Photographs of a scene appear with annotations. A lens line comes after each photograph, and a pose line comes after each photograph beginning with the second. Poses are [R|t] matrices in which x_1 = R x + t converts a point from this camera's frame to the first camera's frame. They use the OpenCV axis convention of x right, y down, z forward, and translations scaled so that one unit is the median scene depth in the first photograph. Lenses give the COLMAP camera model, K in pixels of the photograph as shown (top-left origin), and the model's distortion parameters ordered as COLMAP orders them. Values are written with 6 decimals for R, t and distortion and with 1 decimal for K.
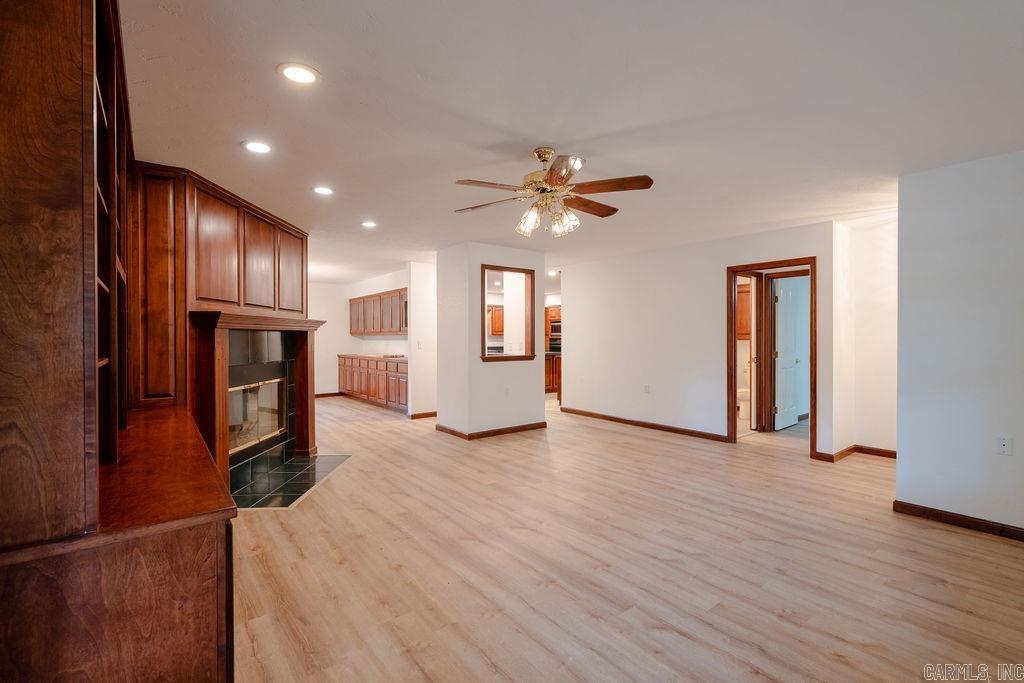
lens RADIAL K [[458.5, 0, 509.1], [0, 458.5, 339.8], [0, 0, 1]] dist [-0.000816, 0.000531]
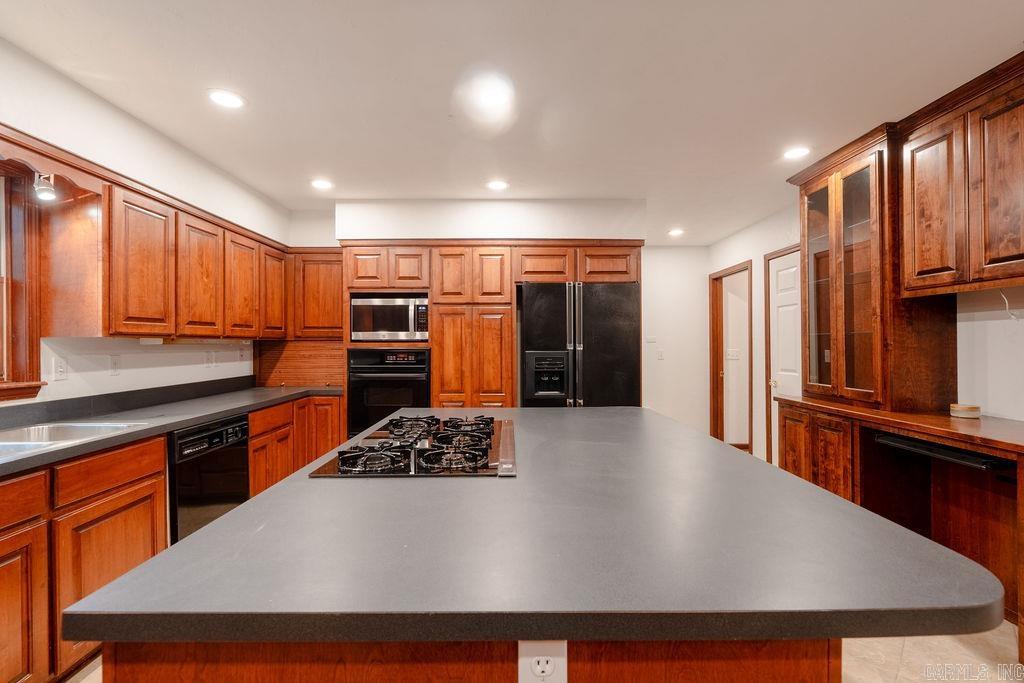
lens RADIAL K [[458.5, 0, 507.6], [0, 458.5, 341.6], [0, 0, 1]] dist [-0.000816, 0.000531]
pose [[0.614913, 0.003743, 0.788586, -0.278930], [0.003493, 0.999966, -0.007470, -0.020669], [-0.788587, 0.007348, 0.614879, 2.569261]]
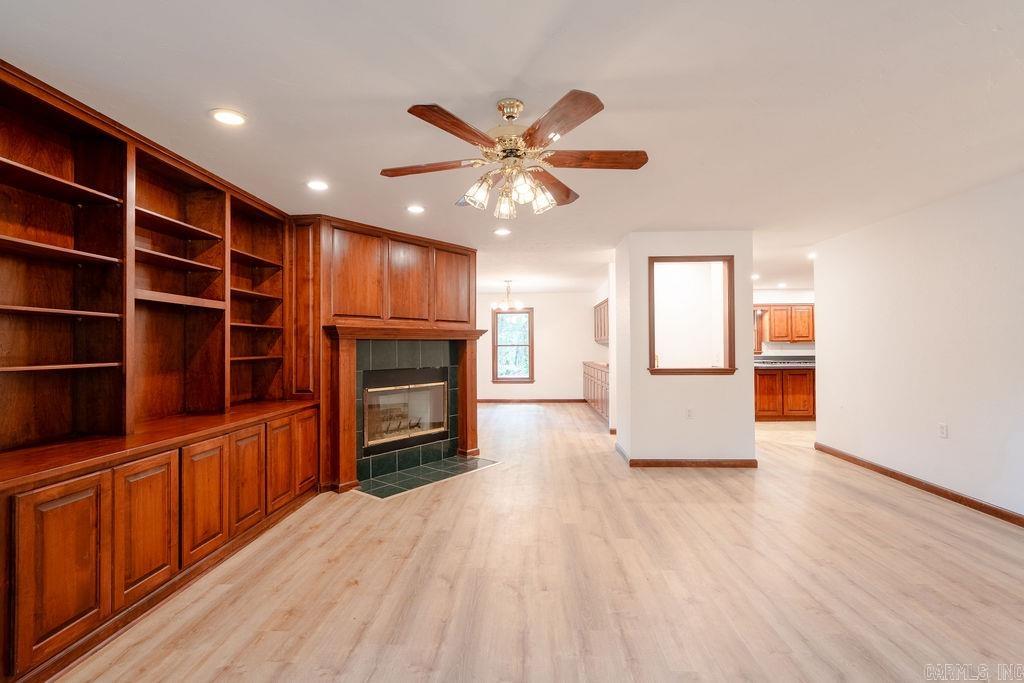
lens RADIAL K [[458.5, 0, 512.4], [0, 458.5, 341.6], [0, 0, 1]] dist [-0.000816, 0.000531]
pose [[0.761698, -0.007222, -0.647892, 0.465665], [0.000310, 0.999942, -0.010782, -0.004725], [0.647932, 0.008012, 0.761656, 0.339416]]
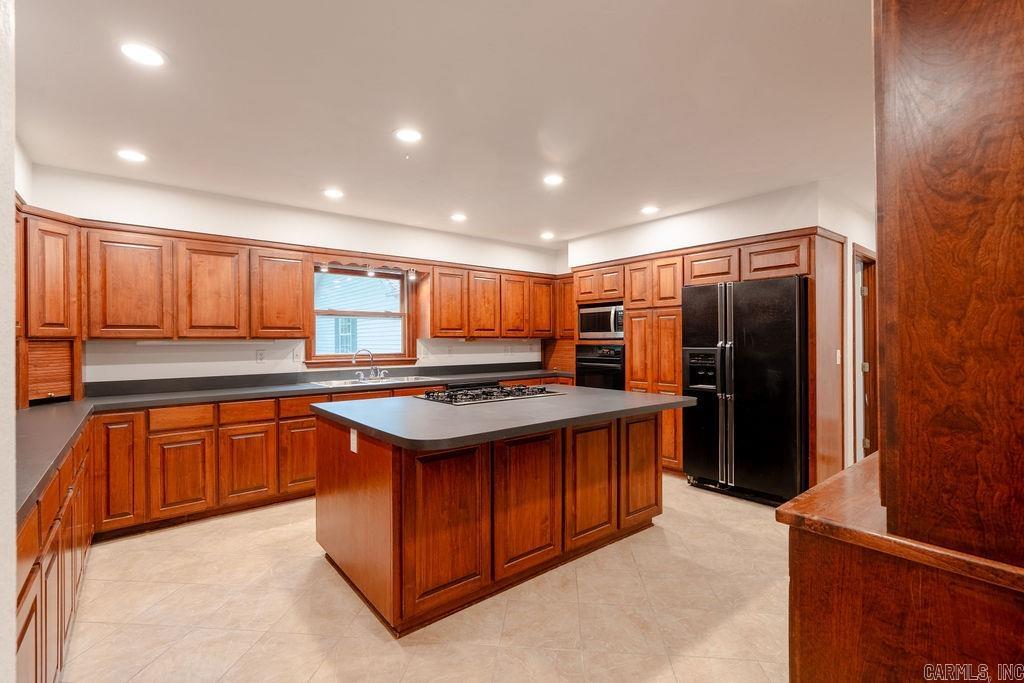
lens RADIAL K [[458.5, 0, 509.5], [0, 458.5, 340.9], [0, 0, 1]] dist [-0.000816, 0.000531]
pose [[0.999845, -0.000968, 0.017569, 0.072984], [0.001036, 0.999992, -0.003883, -0.020021], [-0.017565, 0.003901, 0.999838, 2.045006]]
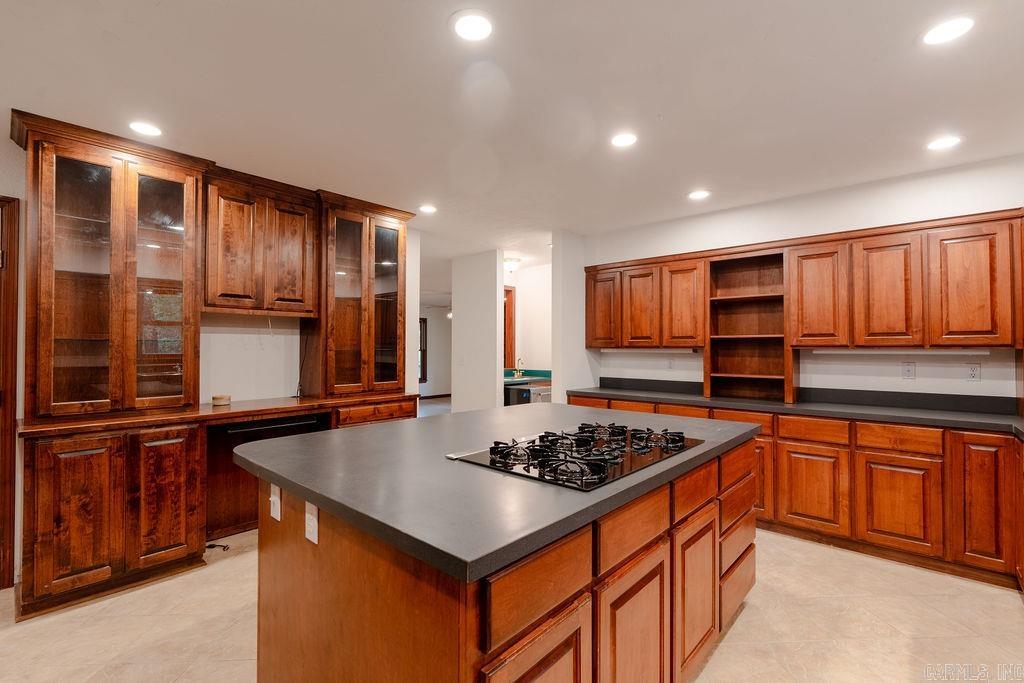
lens RADIAL K [[458.5, 0, 511.7], [0, 458.5, 342.0], [0, 0, 1]] dist [-0.000816, 0.000531]
pose [[-0.985841, -0.000300, -0.167681, 0.208839], [0.000634, 0.999985, -0.005519, -0.030820], [0.167680, -0.005547, -0.985826, 3.381942]]
